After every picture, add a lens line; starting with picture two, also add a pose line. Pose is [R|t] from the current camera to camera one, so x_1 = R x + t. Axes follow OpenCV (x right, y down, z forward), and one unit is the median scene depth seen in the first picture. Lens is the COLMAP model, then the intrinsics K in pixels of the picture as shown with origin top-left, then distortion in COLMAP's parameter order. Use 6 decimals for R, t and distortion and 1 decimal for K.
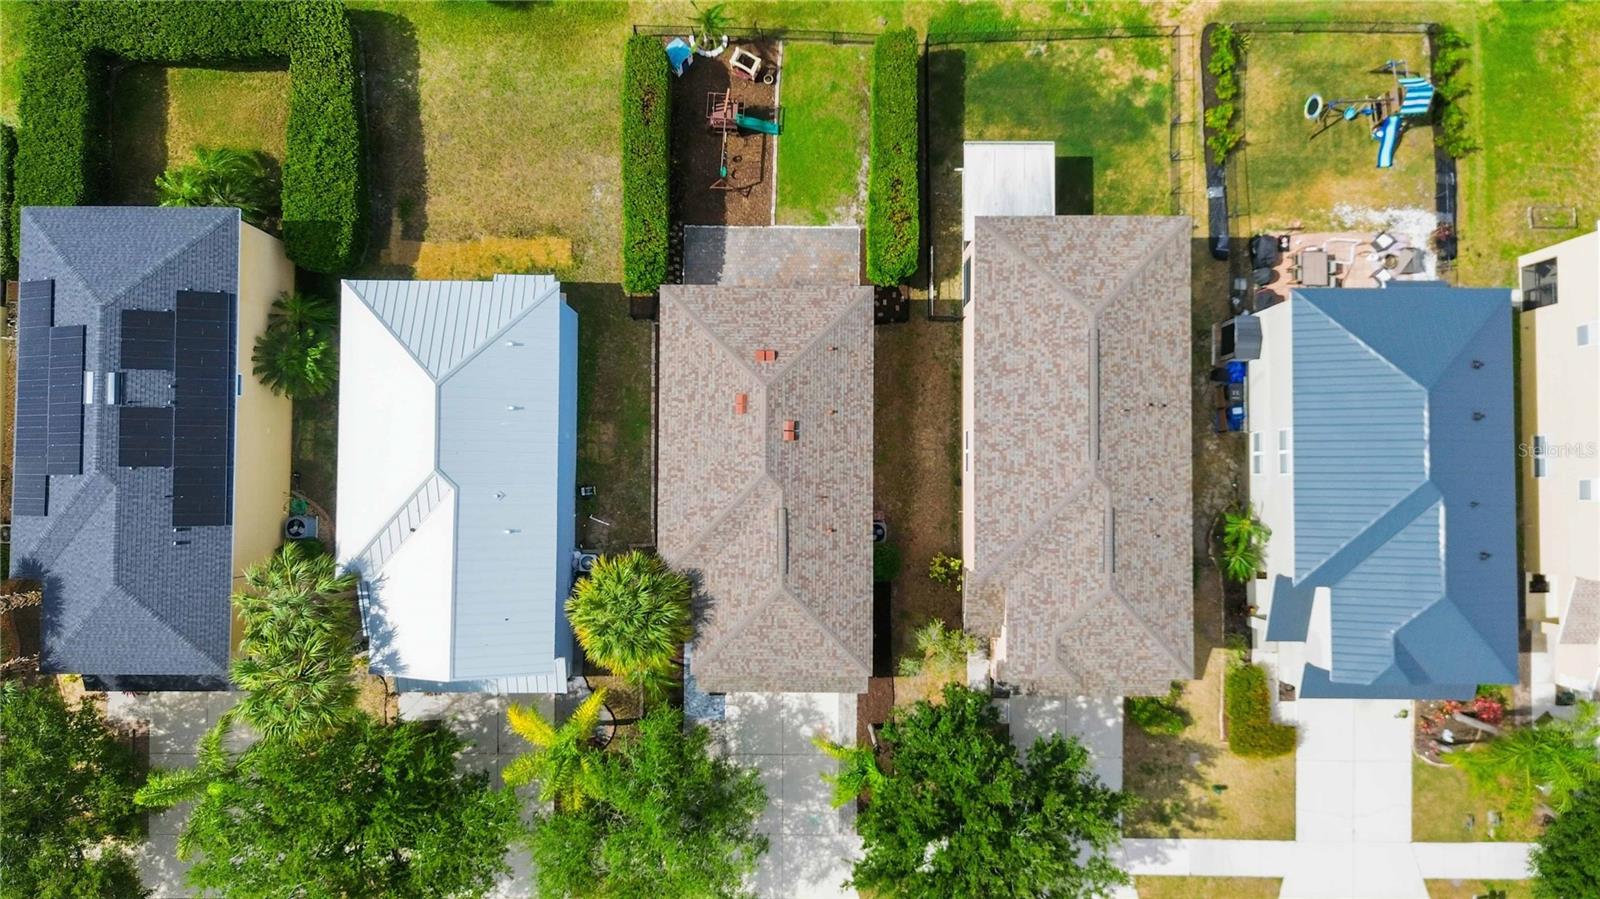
lens RADIAL K [[1143.1, 0, 796.0], [0, 1143.1, 449.8], [0, 0, 1]] dist [0.058221, -0.052301]
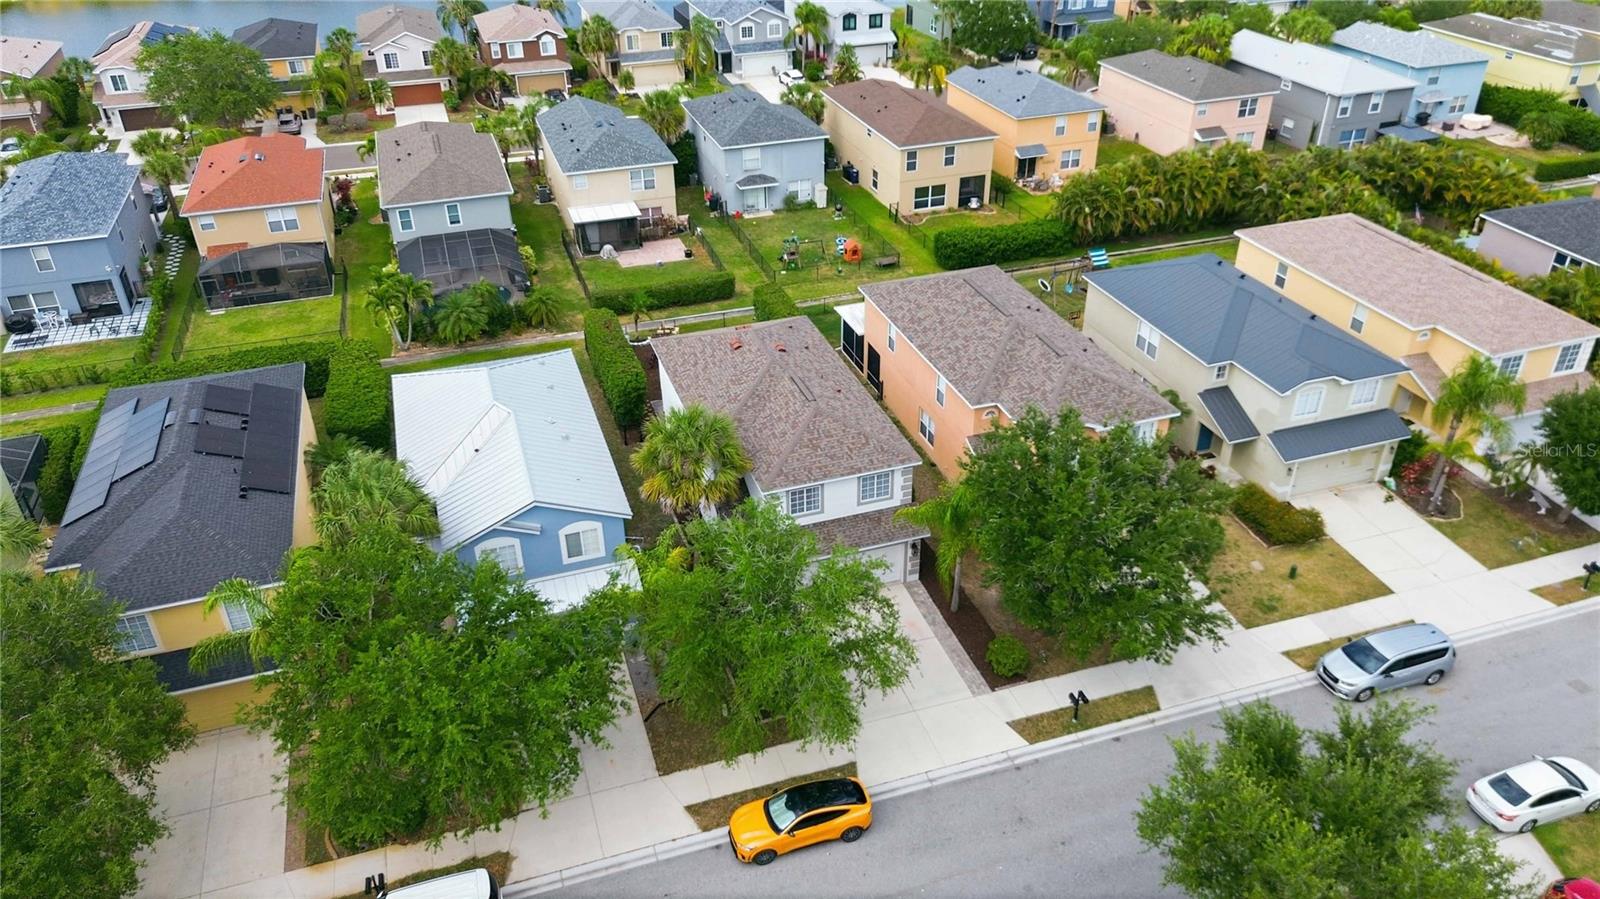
lens RADIAL K [[1143.1, 0, 796.0], [0, 1143.1, 449.8], [0, 0, 1]] dist [0.058221, -0.052301]
pose [[0.947541, -0.180828, 0.263567, -0.304117], [0.319626, 0.529932, -0.785501, 0.924513], [0.002368, 0.828537, 0.559929, 0.359963]]
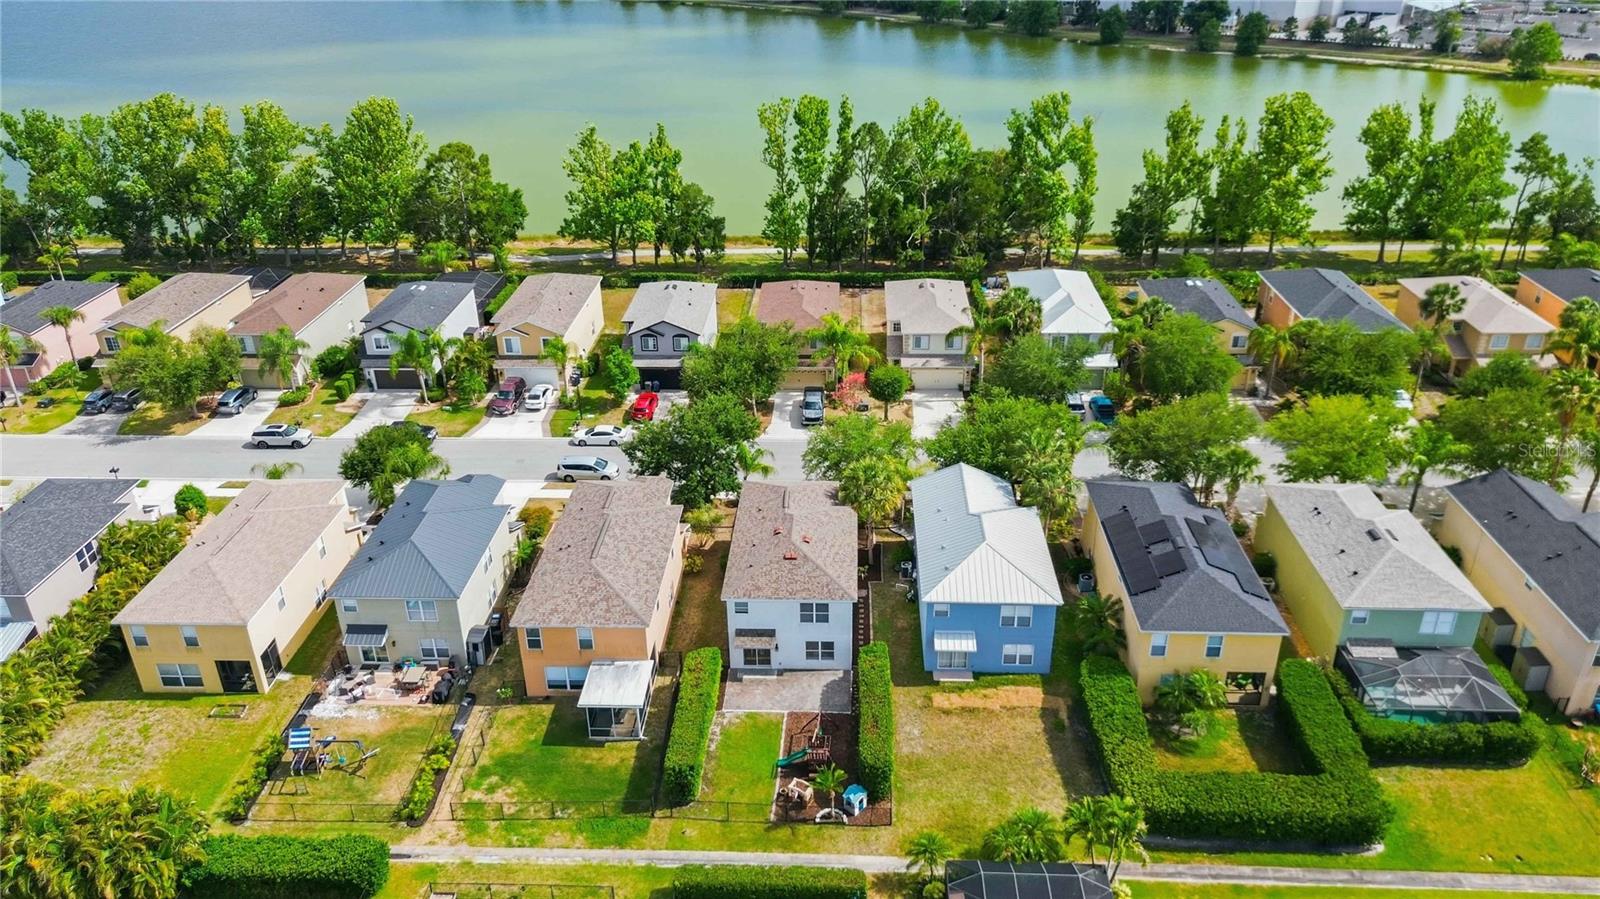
lens RADIAL K [[1146.3, 0, 795.5], [0, 1146.3, 441.6], [0, 0, 1]] dist [0.082879, -0.099326]
pose [[-0.998767, -0.001677, 0.049616, -0.103805], [0.045955, -0.409340, 0.911224, -1.377405], [0.018782, 0.912380, 0.408912, 0.151769]]
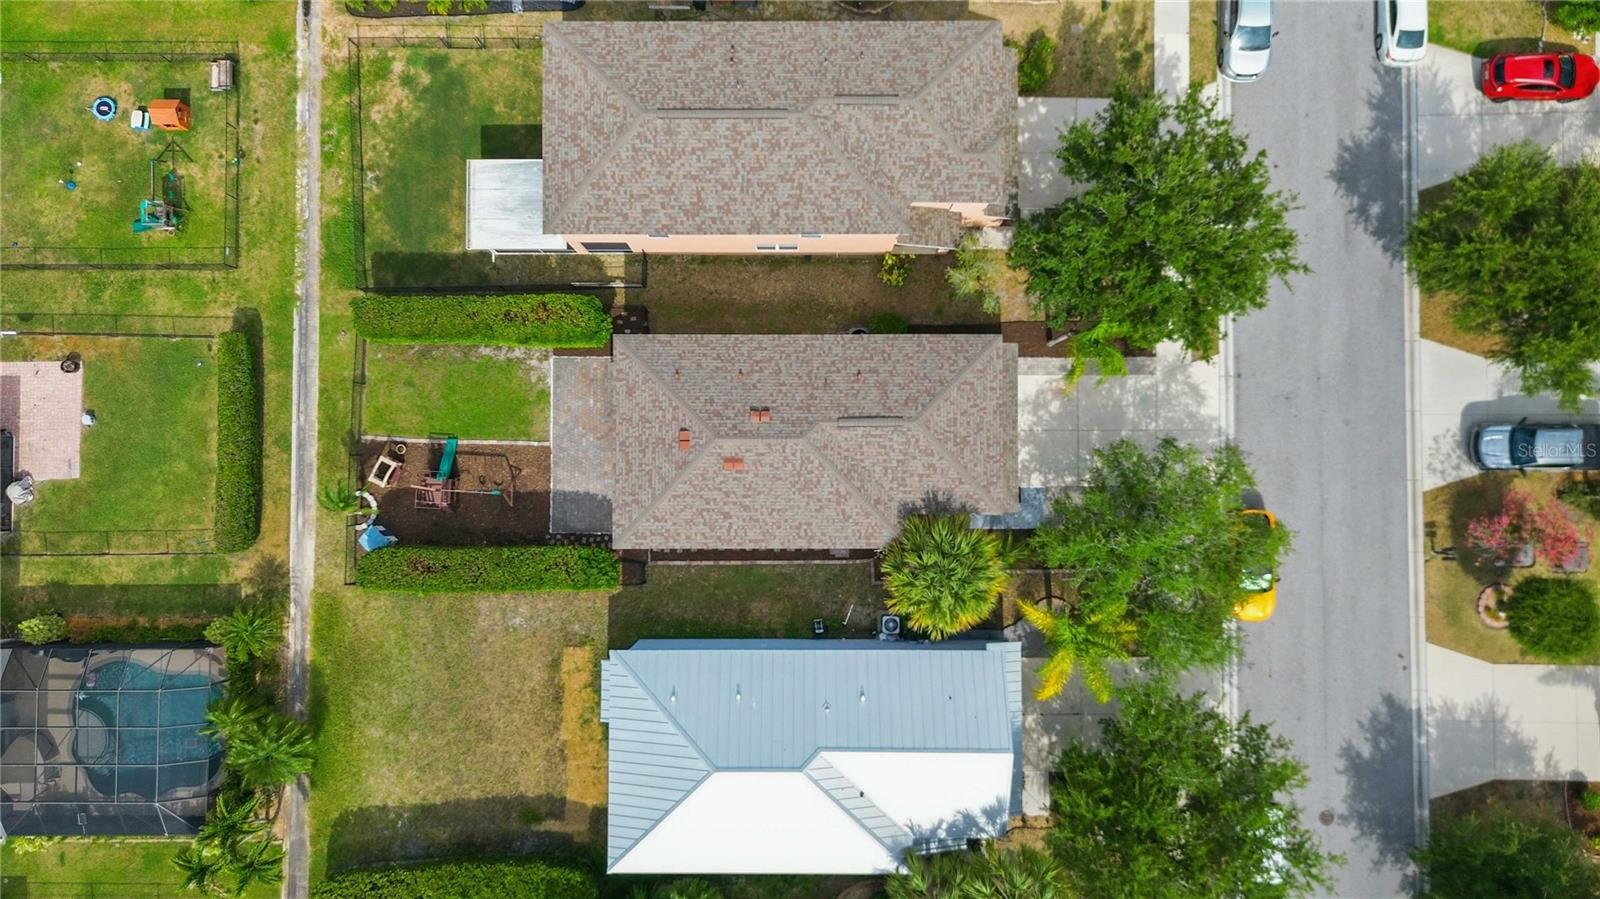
lens RADIAL K [[1143.1, 0, 796.0], [0, 1143.1, 449.8], [0, 0, 1]] dist [0.058221, -0.052301]
pose [[-0.005482, -0.999404, 0.034087, -0.063231], [0.999384, -0.004294, 0.034840, -0.018287], [-0.034673, 0.034257, 0.998811, 0.000915]]
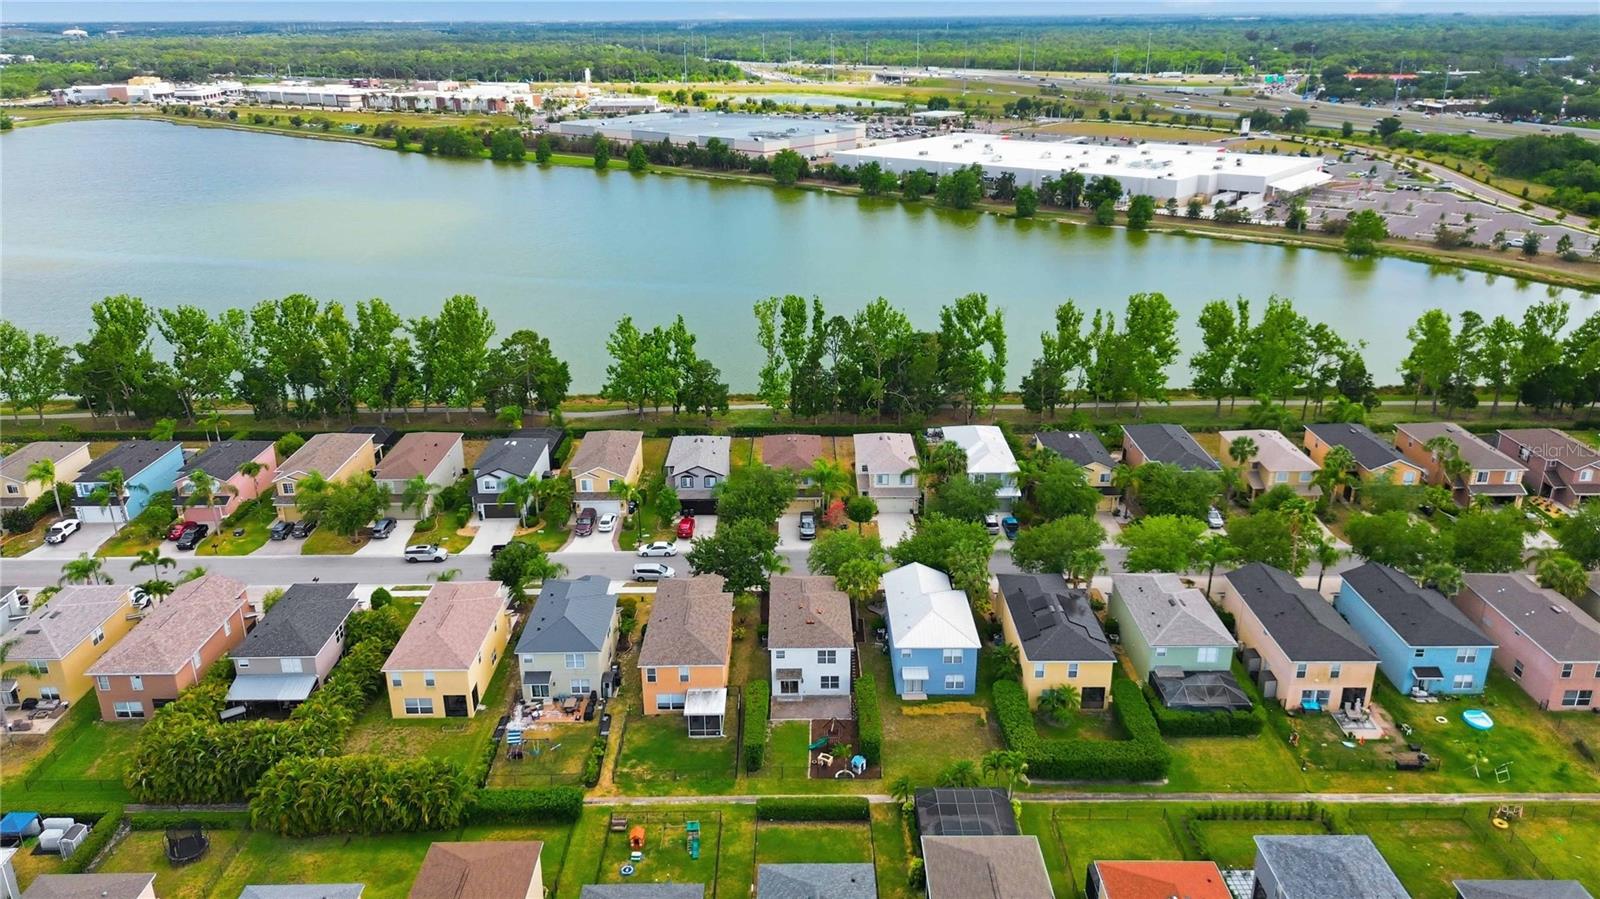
lens RADIAL K [[1146.3, 0, 795.5], [0, 1146.3, 441.6], [0, 0, 1]] dist [0.082879, -0.099326]
pose [[-0.999926, 0.012163, -0.000811, 0.004480], [-0.004557, -0.311287, 0.950305, -2.204921], [0.011306, 0.950238, 0.311320, -0.187569]]
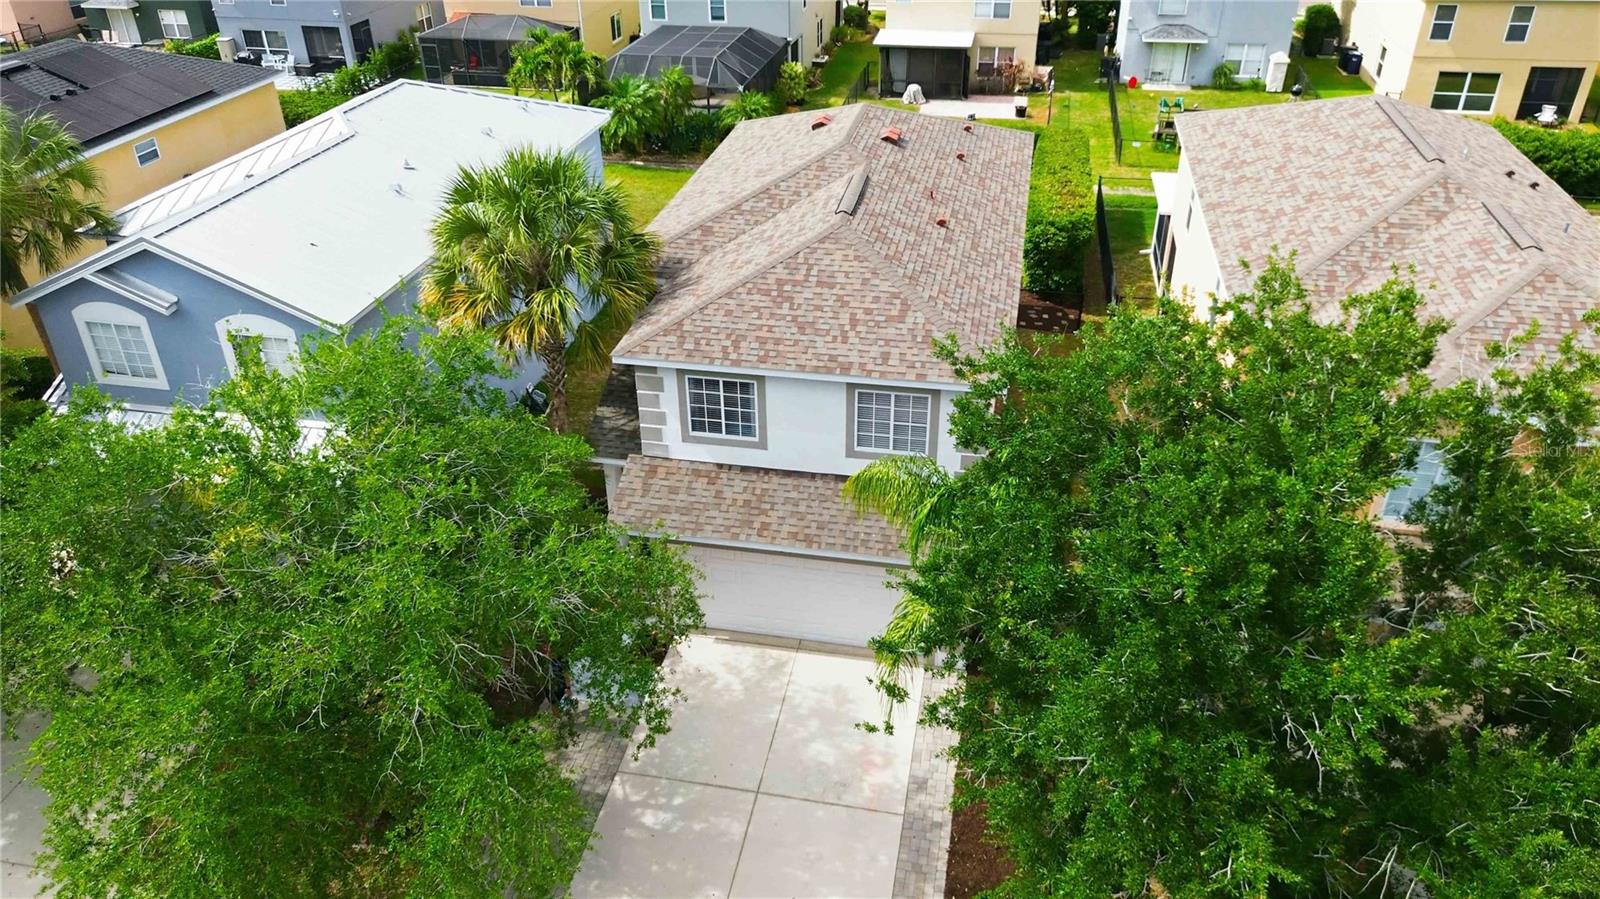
lens RADIAL K [[1143.1, 0, 796.0], [0, 1143.1, 449.8], [0, 0, 1]] dist [0.058221, -0.052301]
pose [[0.981174, 0.086490, -0.172673, 0.059574], [-0.191690, 0.544901, -0.816295, 0.536691], [0.023488, 0.834028, 0.551222, 0.721247]]
